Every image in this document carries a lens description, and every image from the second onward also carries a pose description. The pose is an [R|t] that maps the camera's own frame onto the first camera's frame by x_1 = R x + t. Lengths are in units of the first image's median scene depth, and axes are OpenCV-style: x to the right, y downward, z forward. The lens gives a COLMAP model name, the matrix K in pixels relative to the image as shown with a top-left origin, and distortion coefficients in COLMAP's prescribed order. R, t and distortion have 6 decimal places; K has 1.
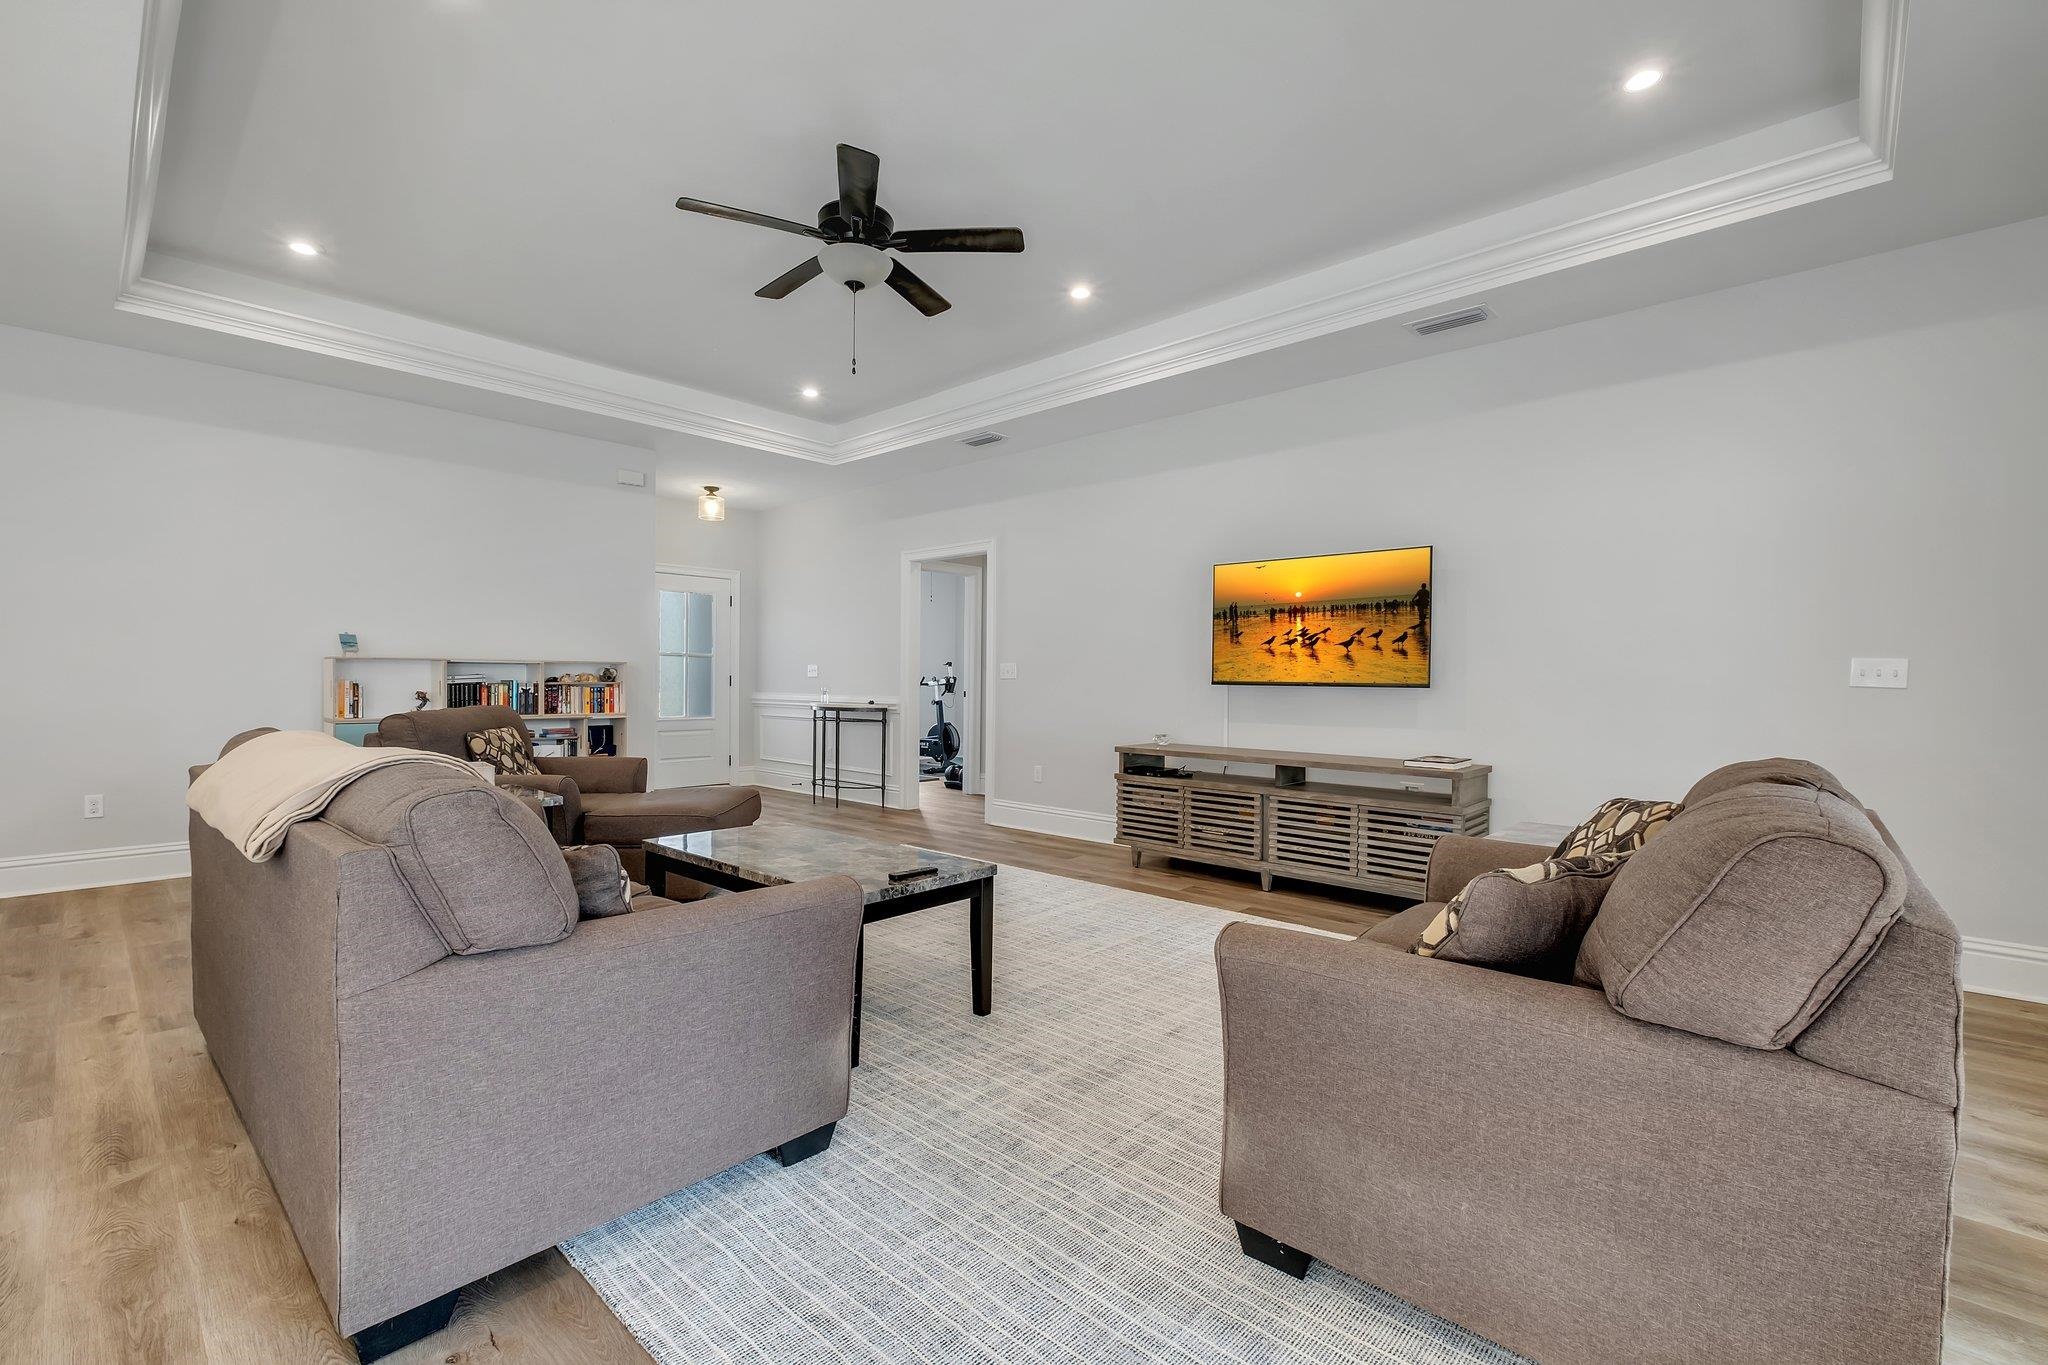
lens RADIAL K [[903.2, 0, 1024.0], [0, 903.2, 682.5], [0, 0, 1]] dist [-0.000717, -0.000133]
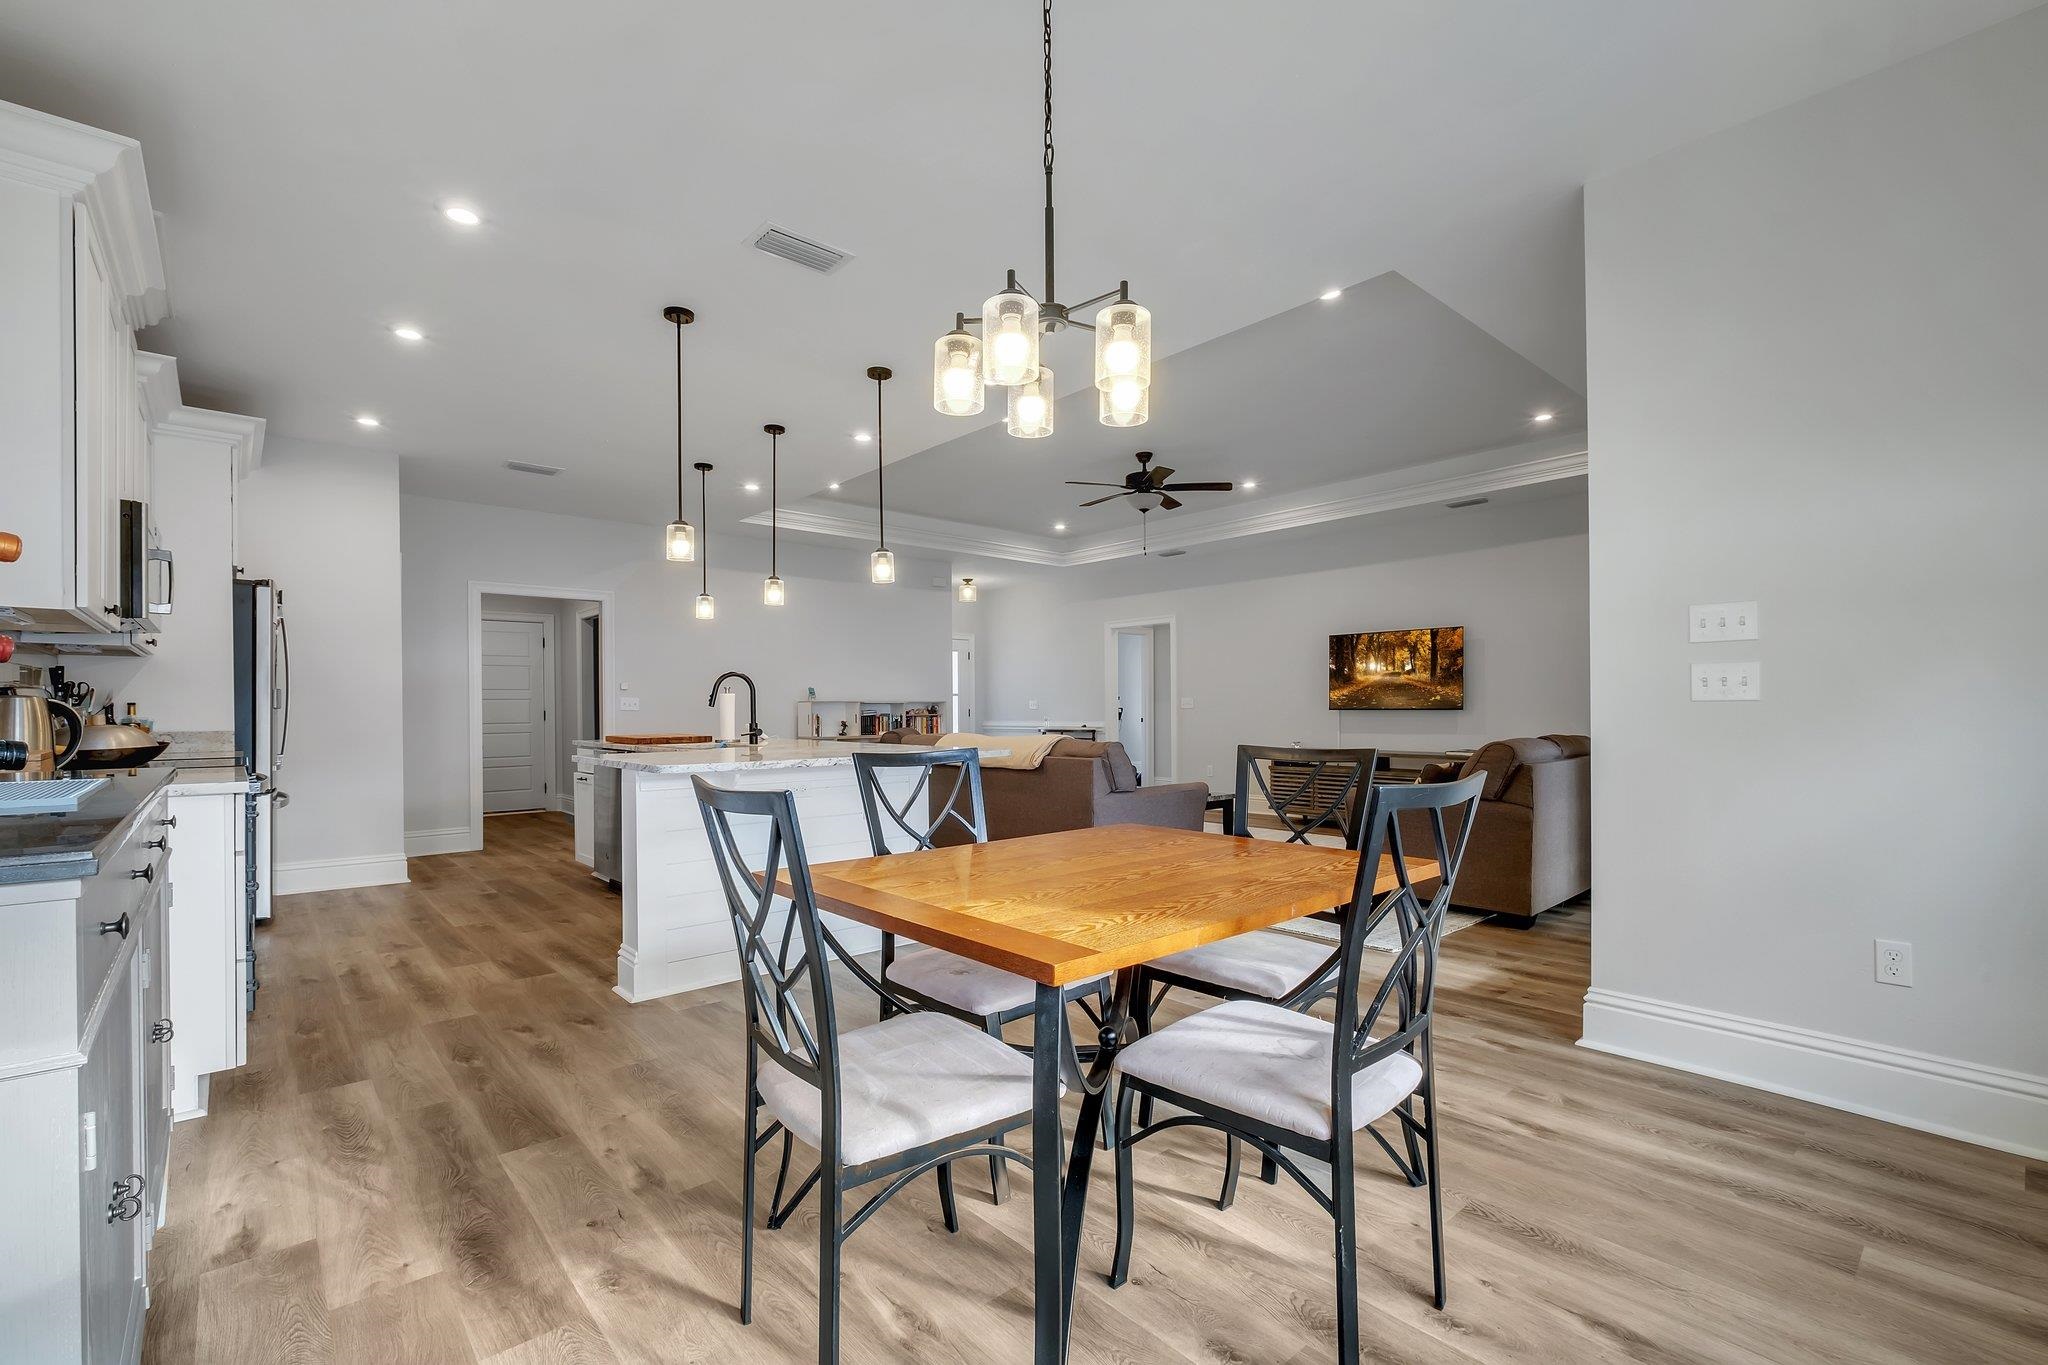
lens RADIAL K [[903.2, 0, 1024.0], [0, 903.2, 682.5], [0, 0, 1]] dist [-0.000717, -0.000133]
pose [[0.994666, -0.015694, -0.101951, -0.128362], [0.012425, 0.999391, -0.032618, -0.001893], [0.102401, 0.031177, 0.994255, -0.492114]]
